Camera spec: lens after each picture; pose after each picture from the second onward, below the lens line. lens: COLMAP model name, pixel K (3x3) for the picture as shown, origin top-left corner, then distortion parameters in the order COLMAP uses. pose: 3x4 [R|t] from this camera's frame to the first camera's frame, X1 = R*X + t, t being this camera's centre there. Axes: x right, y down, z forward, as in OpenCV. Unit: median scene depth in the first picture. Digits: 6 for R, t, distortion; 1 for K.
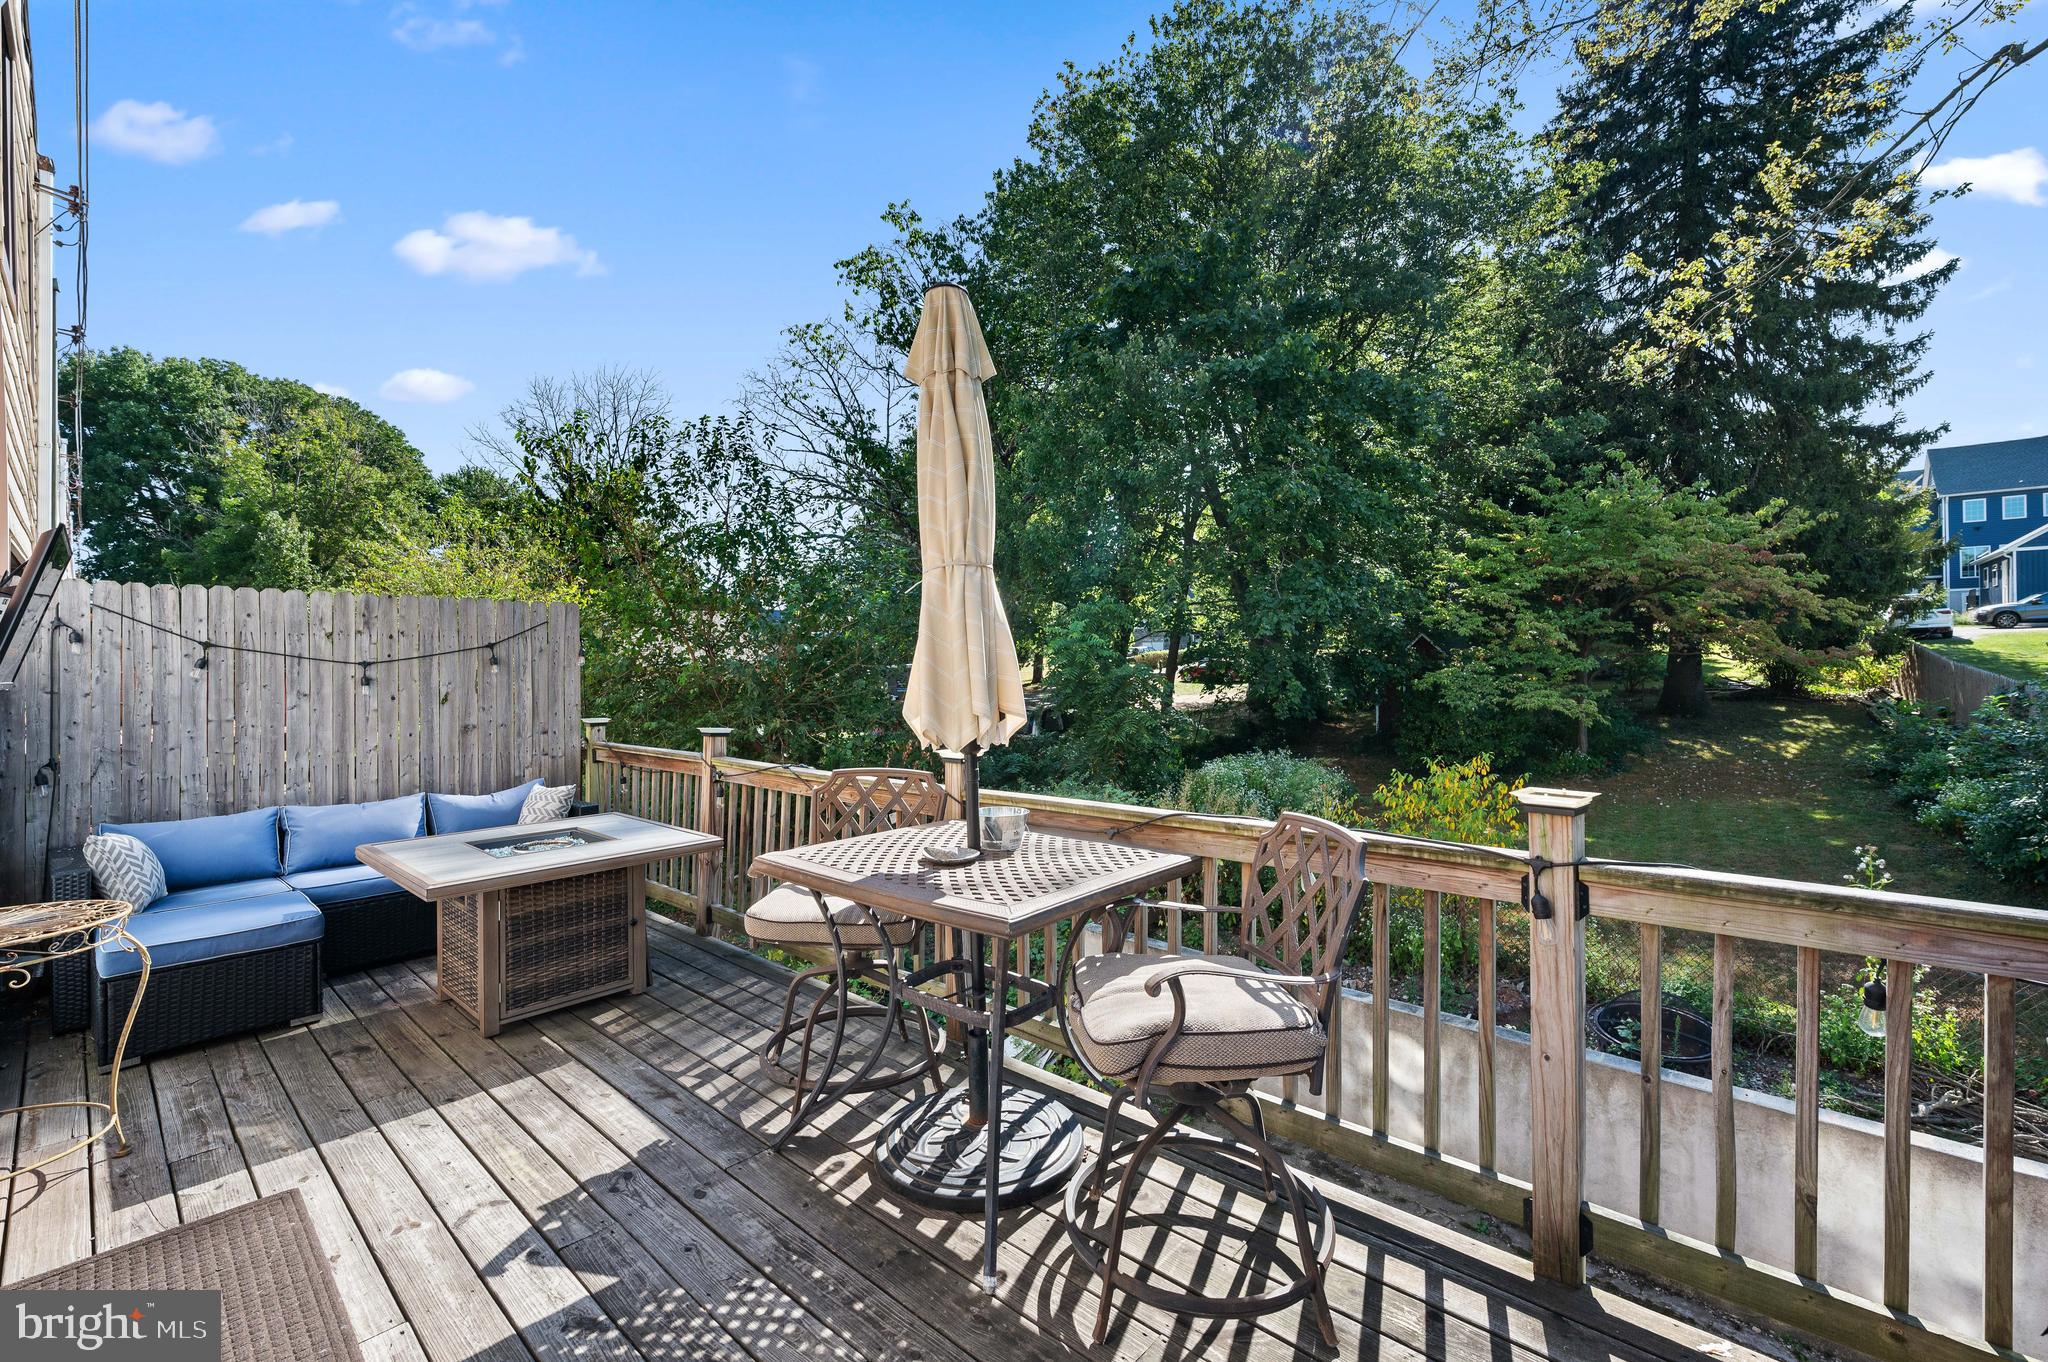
lens RADIAL K [[834.5, 0, 1024.0], [0, 834.5, 681.0], [0, 0, 1]] dist [-0.000292, 0.000211]
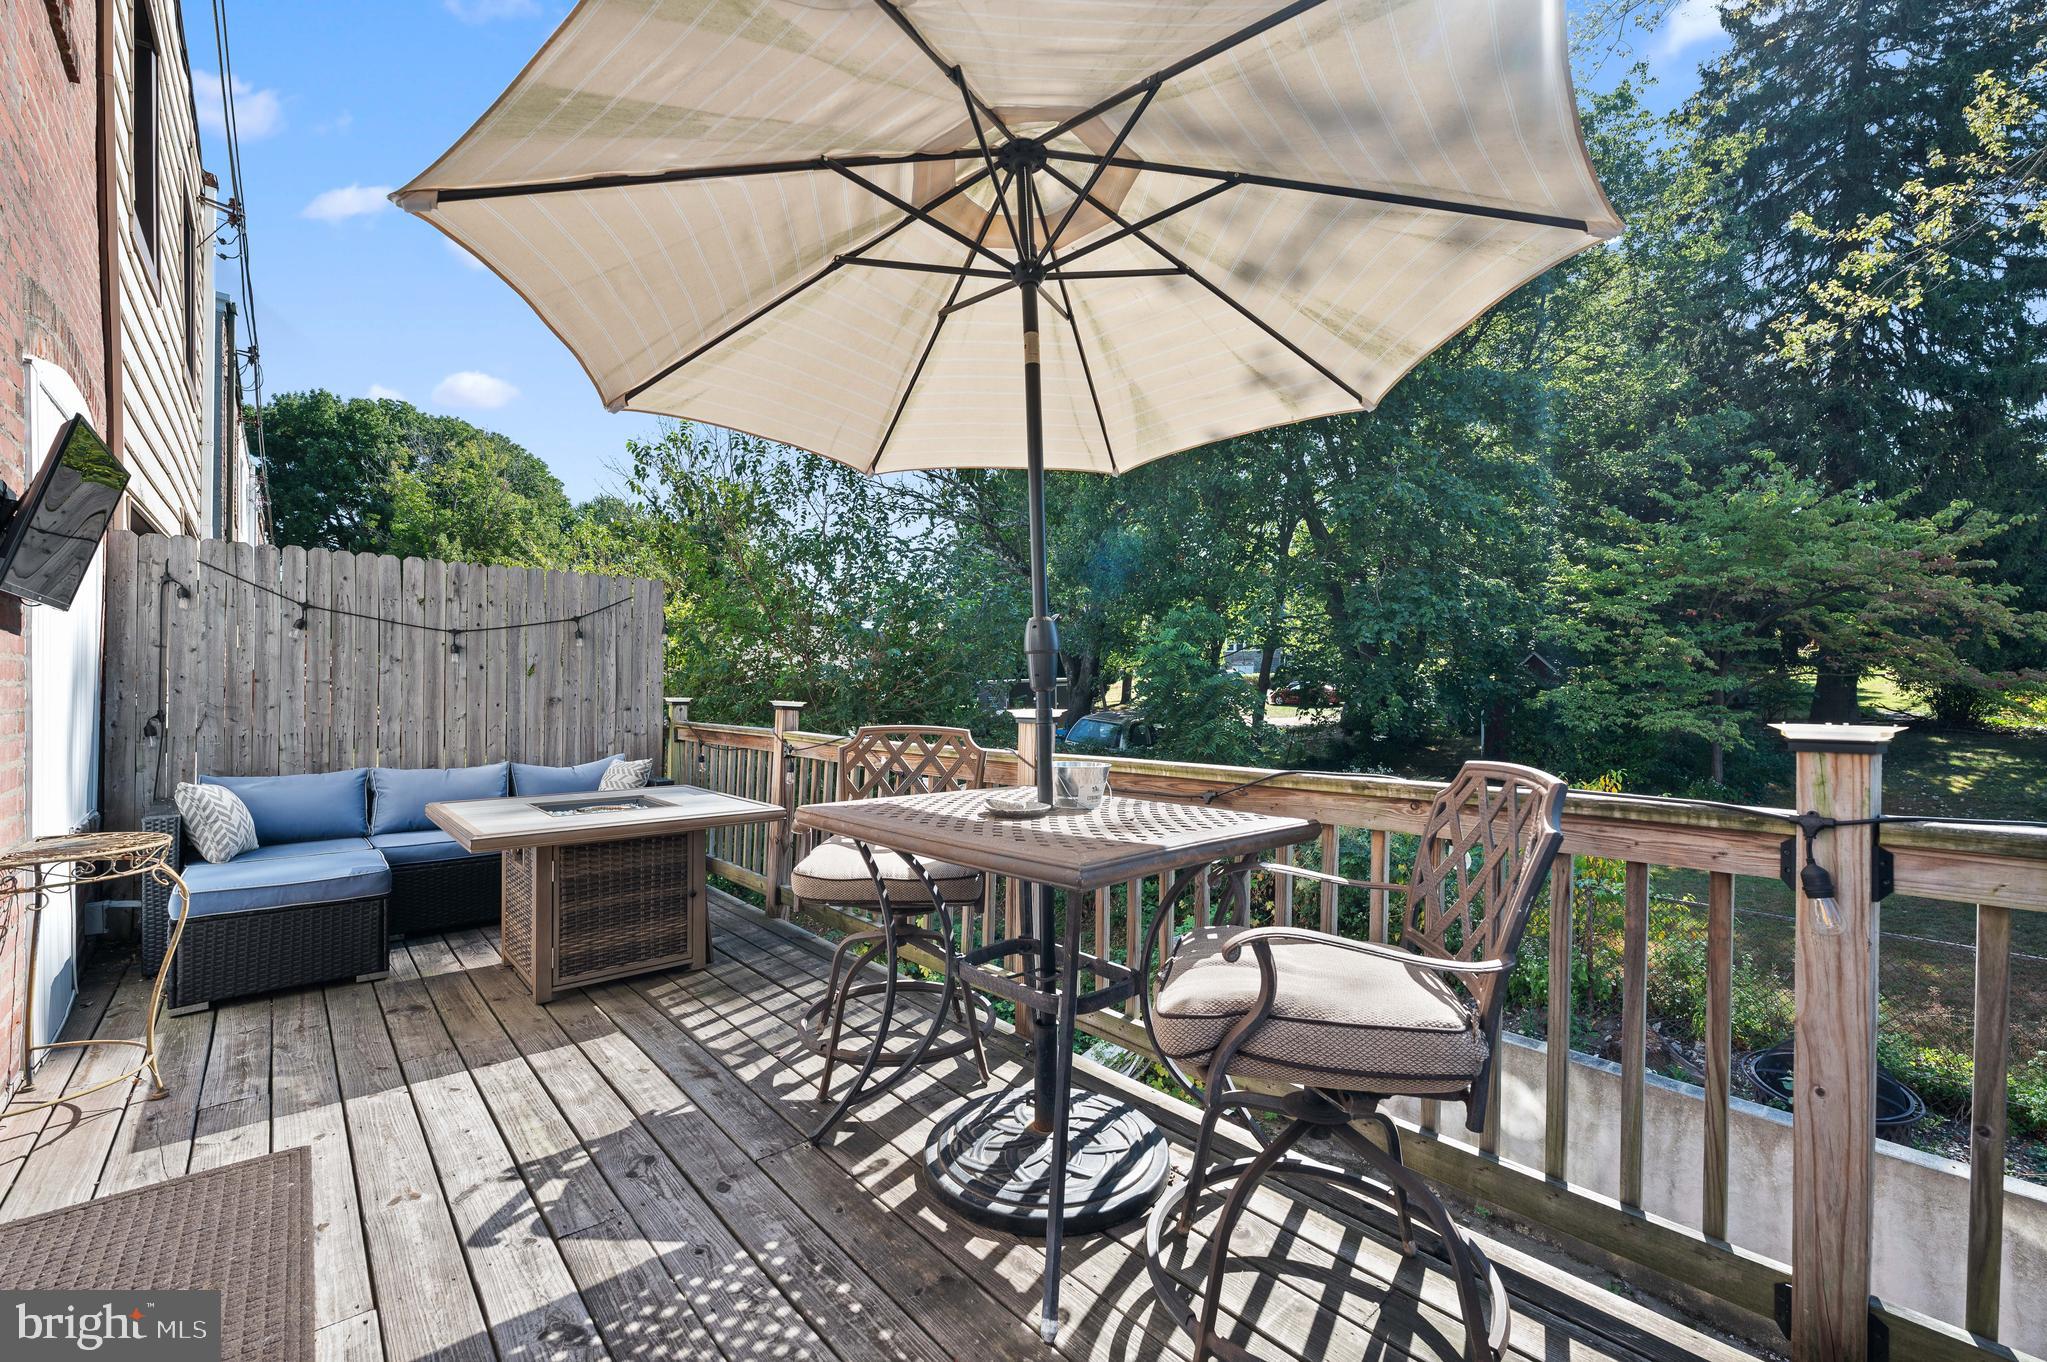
lens RADIAL K [[833.1, 0, 1023.5], [0, 833.1, 681.0], [0, 0, 1]] dist [0.000160, -0.000063]
pose [[0.994267, 0.016024, -0.105717, 0.003900], [-0.017420, 0.999773, -0.012298, 0.050597], [0.105496, 0.014069, 0.994320, 0.088560]]
